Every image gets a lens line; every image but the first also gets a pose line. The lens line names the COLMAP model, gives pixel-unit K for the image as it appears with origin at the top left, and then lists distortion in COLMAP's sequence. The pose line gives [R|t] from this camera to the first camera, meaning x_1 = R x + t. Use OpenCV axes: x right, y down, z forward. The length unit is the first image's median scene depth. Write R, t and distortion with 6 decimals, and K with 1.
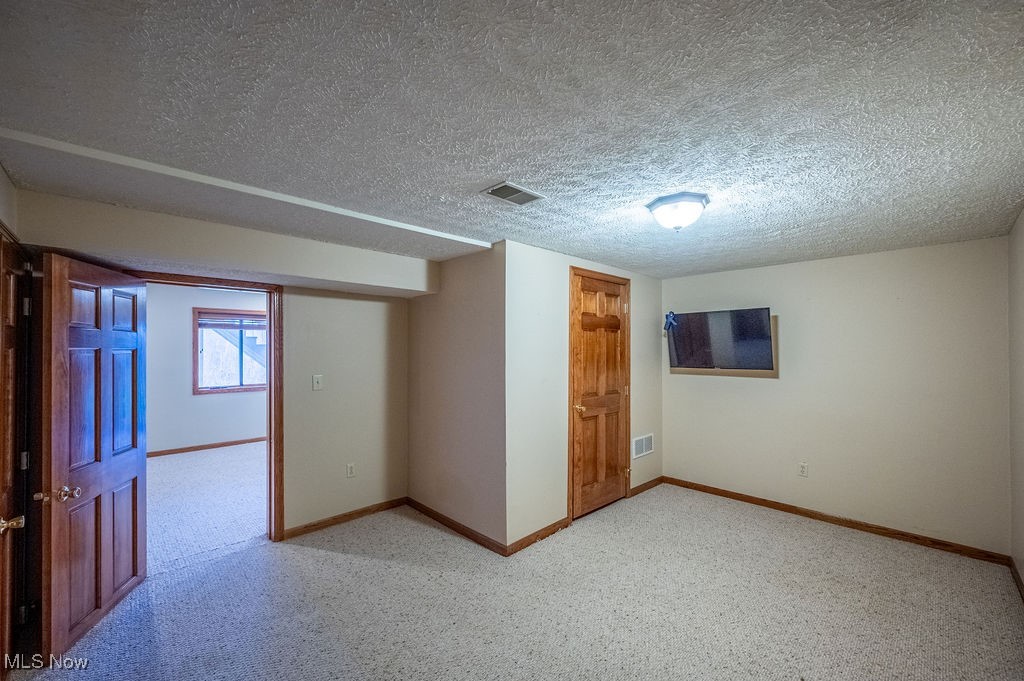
lens RADIAL K [[413.8, 0, 511.4], [0, 413.8, 342.0], [0, 0, 1]] dist [-0.003244, -0.000231]
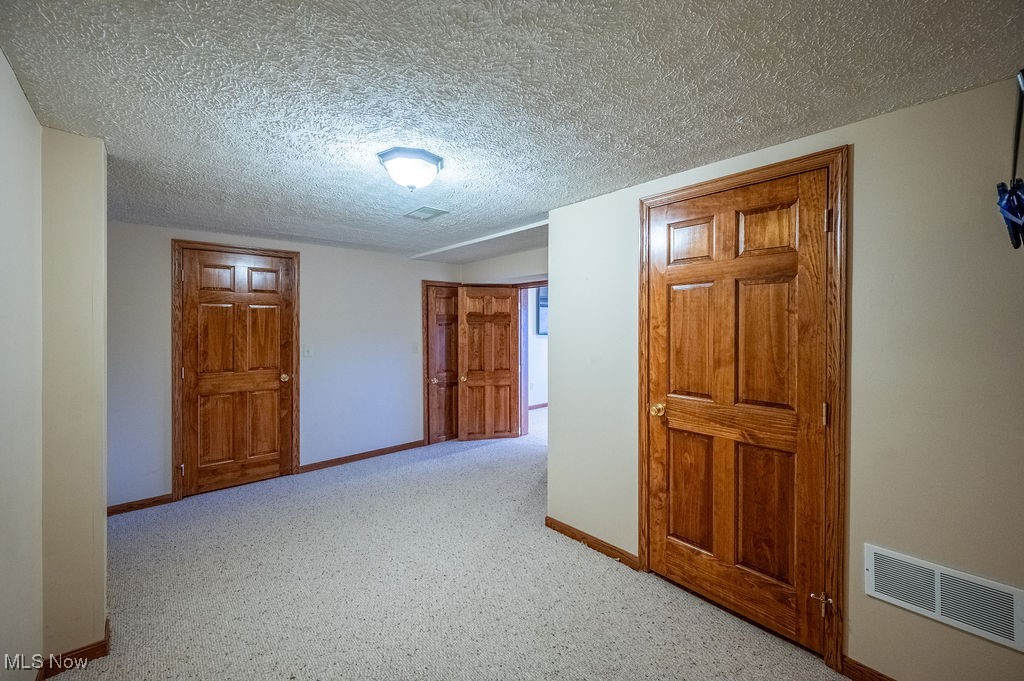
lens RADIAL K [[413.8, 0, 511.7], [0, 413.8, 335.3], [0, 0, 1]] dist [-0.003244, -0.000231]
pose [[-0.041995, 0.011821, -0.999048, 0.828663], [0.006744, 0.999911, 0.011548, 0.033125], [0.999095, -0.006252, -0.042071, 0.800984]]
